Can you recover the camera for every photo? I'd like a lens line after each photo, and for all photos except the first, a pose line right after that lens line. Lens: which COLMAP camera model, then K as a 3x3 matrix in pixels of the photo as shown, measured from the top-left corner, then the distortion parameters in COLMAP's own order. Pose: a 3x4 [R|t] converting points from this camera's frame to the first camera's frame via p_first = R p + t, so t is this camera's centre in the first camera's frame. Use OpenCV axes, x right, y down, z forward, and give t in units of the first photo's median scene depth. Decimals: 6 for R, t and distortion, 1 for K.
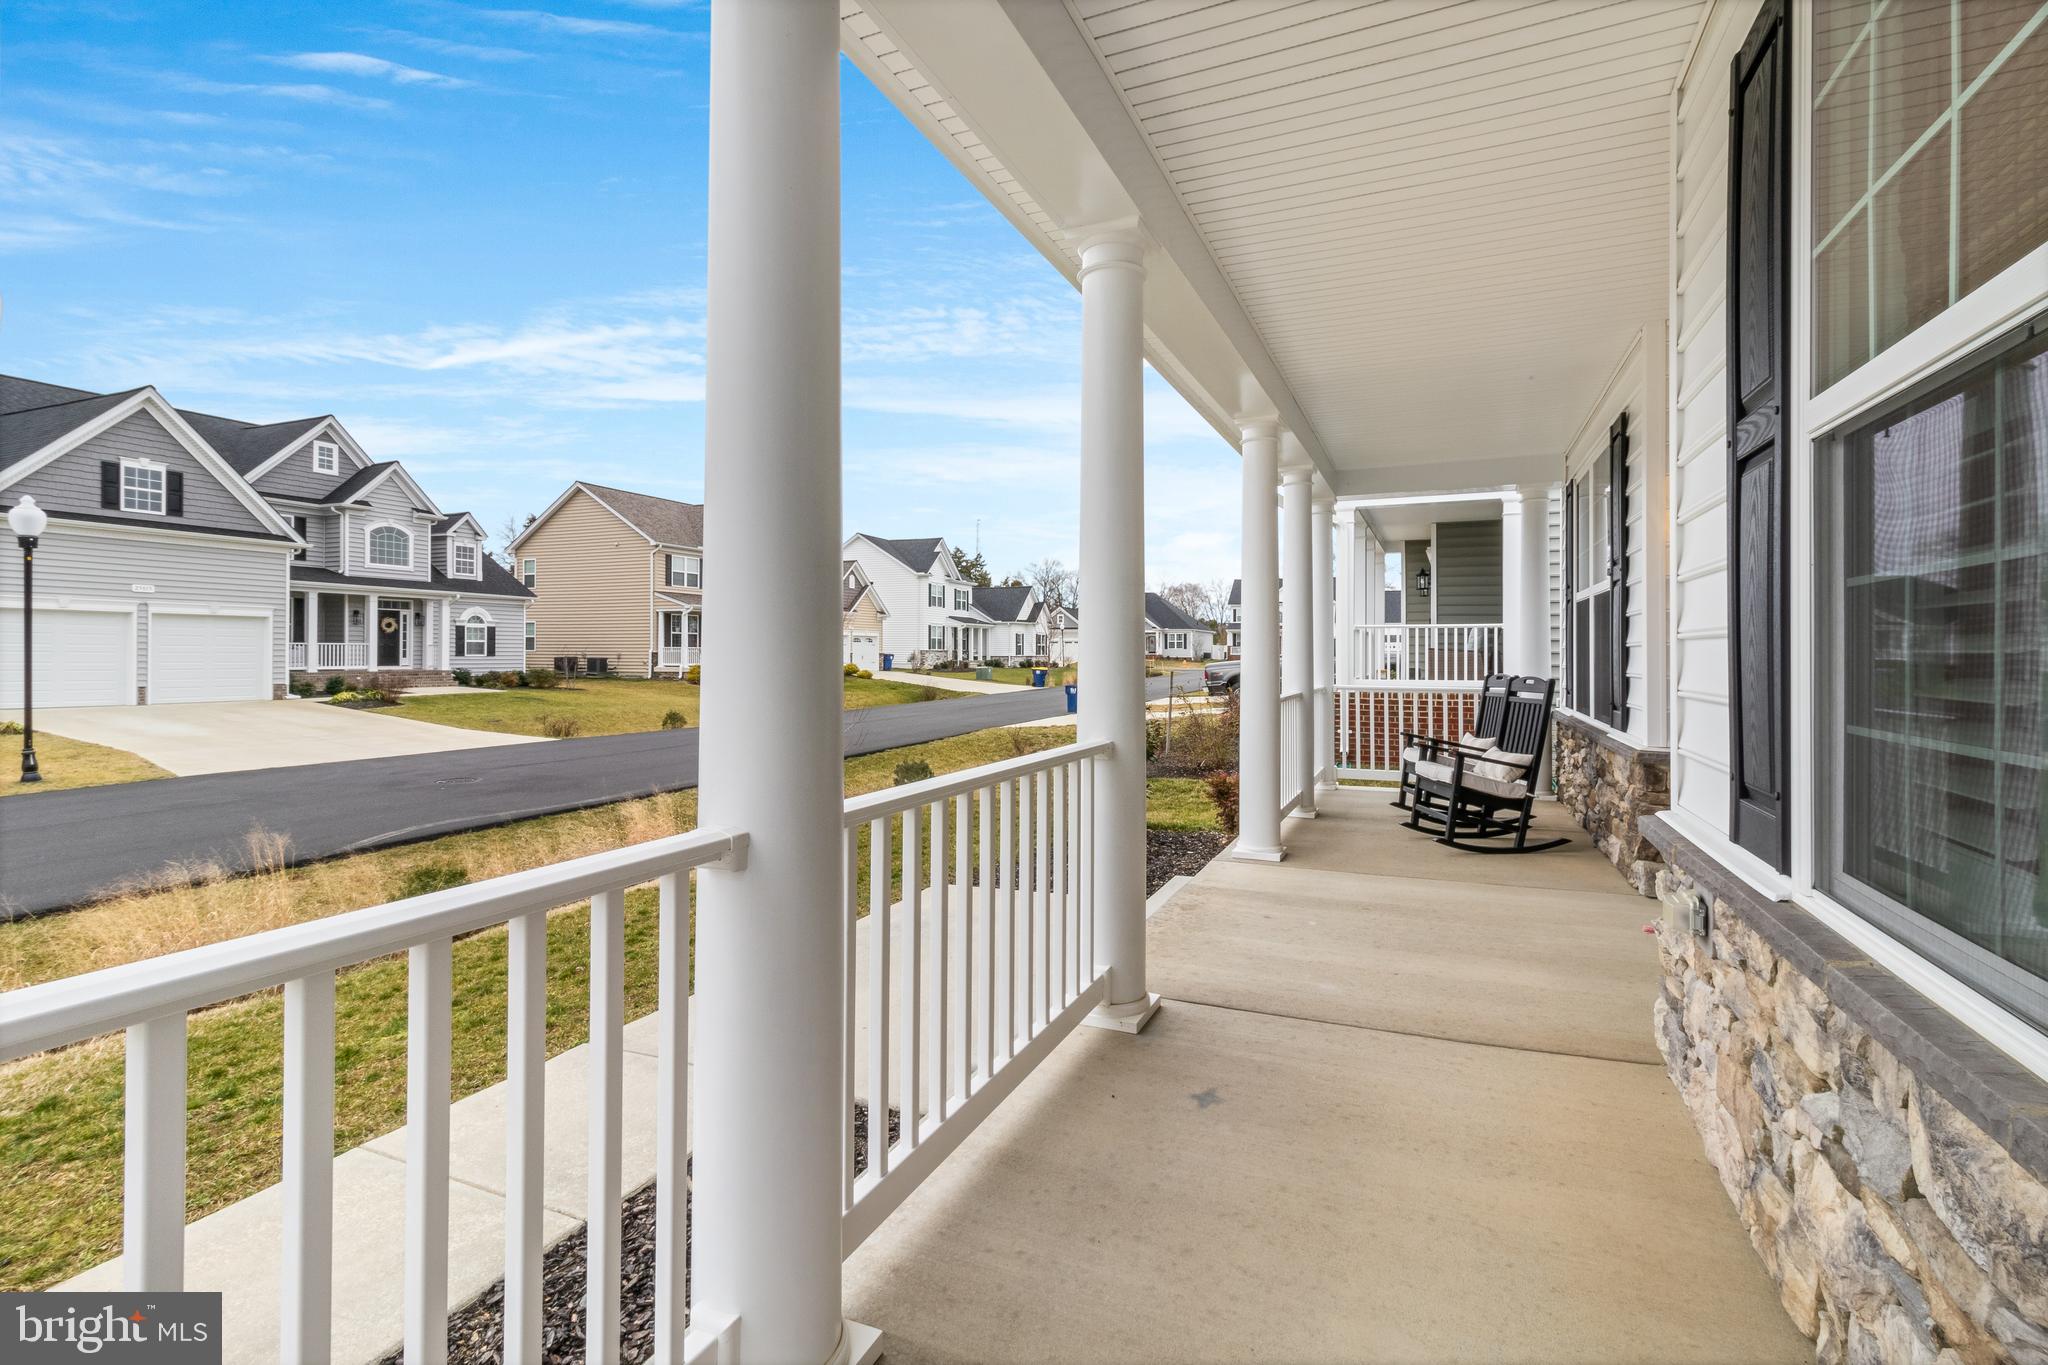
lens RADIAL K [[933.4, 0, 1034.8], [0, 933.4, 644.0], [0, 0, 1]] dist [0.002723, -0.000853]
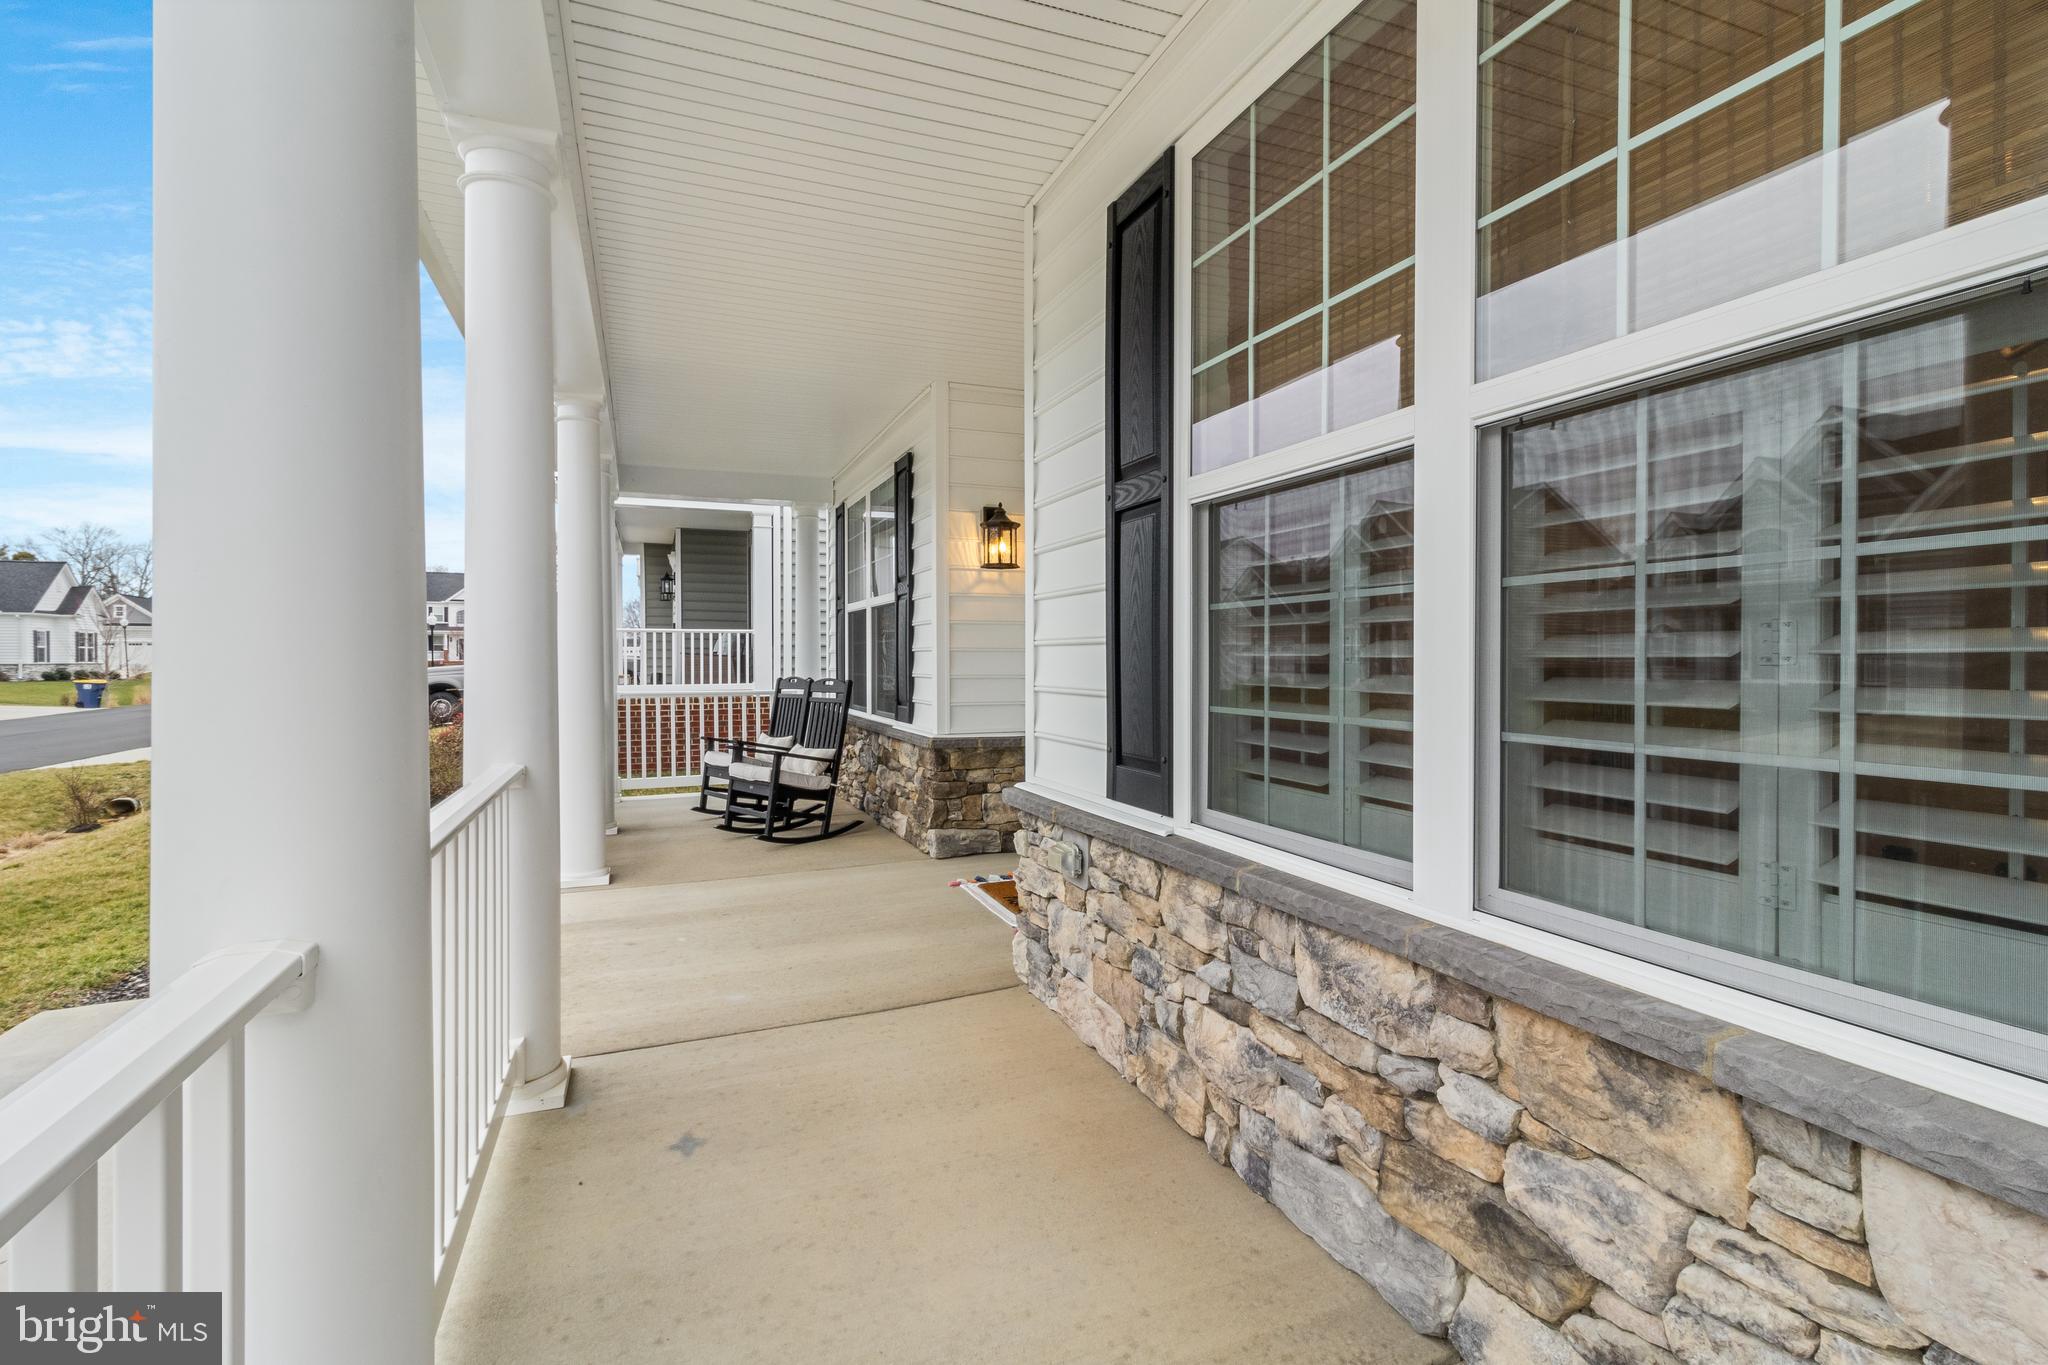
lens RADIAL K [[942.6, 0, 1029.7], [0, 942.6, 665.4], [0, 0, 1]] dist [0.000194, 0.000448]
pose [[0.699890, -0.009172, 0.714191, -0.111177], [-0.003738, 0.999857, 0.016504, 0.000215], [-0.714240, -0.014221, 0.699756, 0.056685]]
